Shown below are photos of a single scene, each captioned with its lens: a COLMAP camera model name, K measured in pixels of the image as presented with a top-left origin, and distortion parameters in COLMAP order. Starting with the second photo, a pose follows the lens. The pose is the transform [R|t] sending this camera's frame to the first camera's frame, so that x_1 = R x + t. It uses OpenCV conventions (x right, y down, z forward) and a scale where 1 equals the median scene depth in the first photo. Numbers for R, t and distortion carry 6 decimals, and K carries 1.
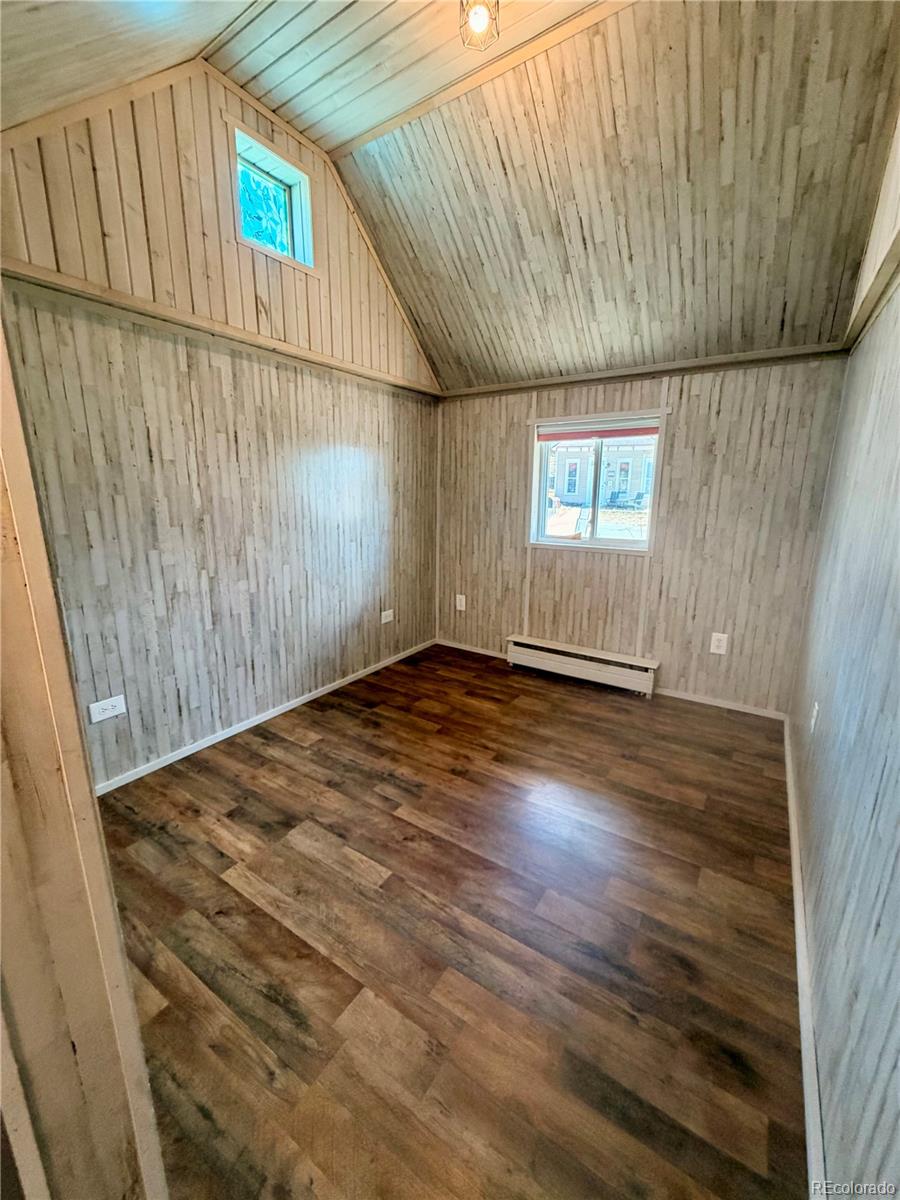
lens RADIAL K [[479.4, 0, 449.2], [0, 479.4, 594.7], [0, 0, 1]] dist [0.000253, 0.000181]
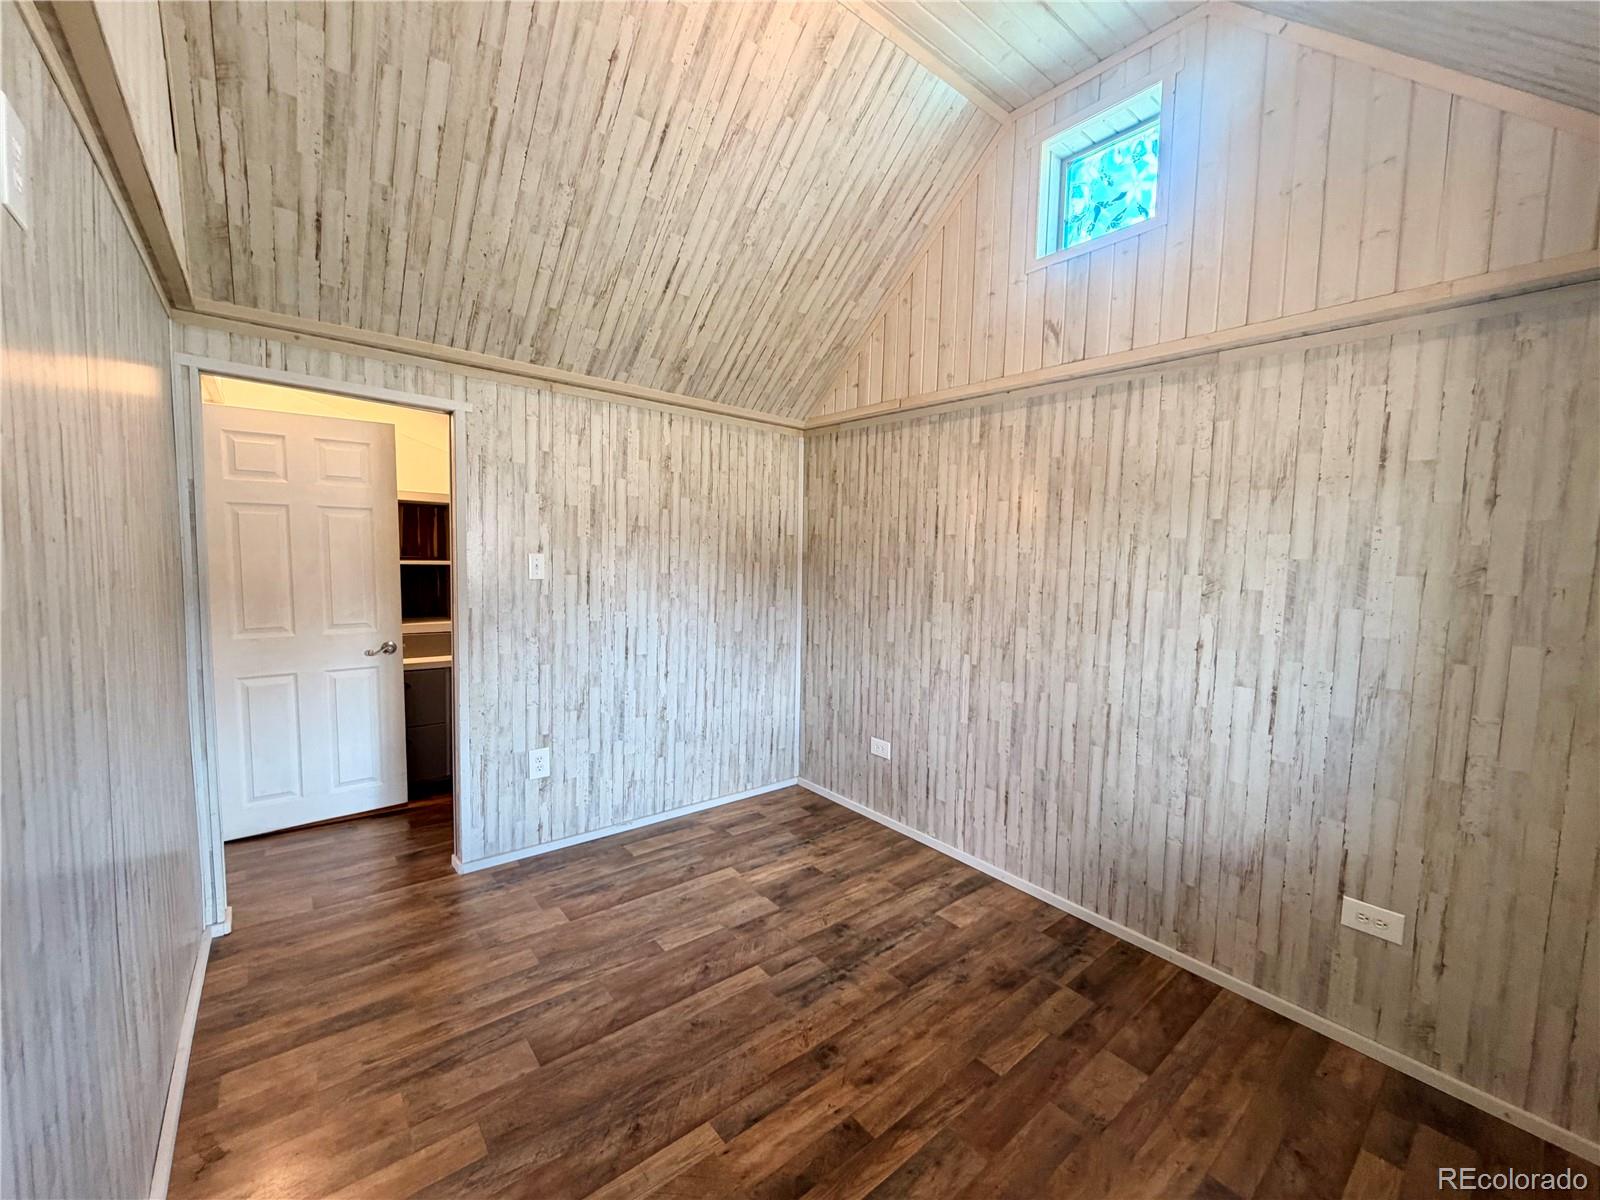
lens RADIAL K [[639.3, 0, 800.0], [0, 639.3, 600.0], [0, 0, 1]] dist [0.000253, 0.000181]
pose [[-0.294891, 0.053374, -0.954039, 0.695745], [-0.242063, 0.961697, 0.128624, -0.224528], [0.924362, 0.268867, -0.270676, 1.004872]]
